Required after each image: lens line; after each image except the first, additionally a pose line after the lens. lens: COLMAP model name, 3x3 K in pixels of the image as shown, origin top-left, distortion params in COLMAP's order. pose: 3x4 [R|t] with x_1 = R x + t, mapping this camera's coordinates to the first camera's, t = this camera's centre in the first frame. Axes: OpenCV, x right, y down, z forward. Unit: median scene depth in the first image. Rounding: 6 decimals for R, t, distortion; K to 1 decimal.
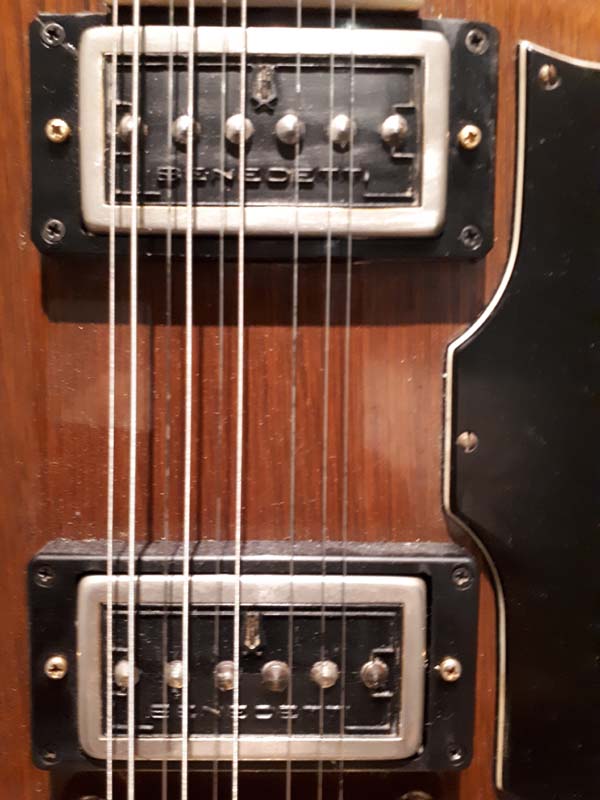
lens RADIAL K [[772.0, 0, 299.6], [0, 772.0, 404.3], [0, 0, 1]] dist [-0.012163, 0.000000]
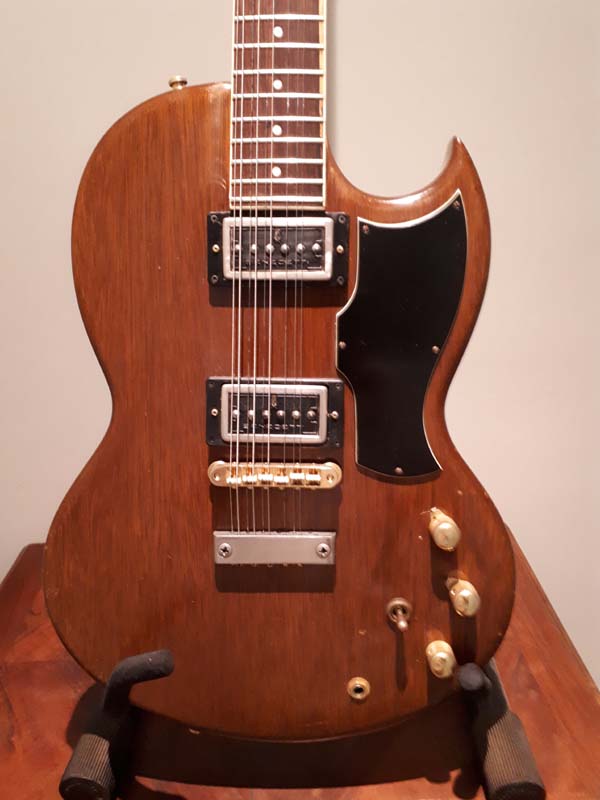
lens RADIAL K [[651.9, 0, 292.4], [0, 651.9, 416.9], [0, 0, 1]] dist [0.051244, -0.097326]
pose [[0.998120, 0.006934, -0.060891, 0.192901], [-0.004754, 0.999345, 0.035874, 0.269061], [0.061099, -0.035517, 0.997500, -1.827198]]
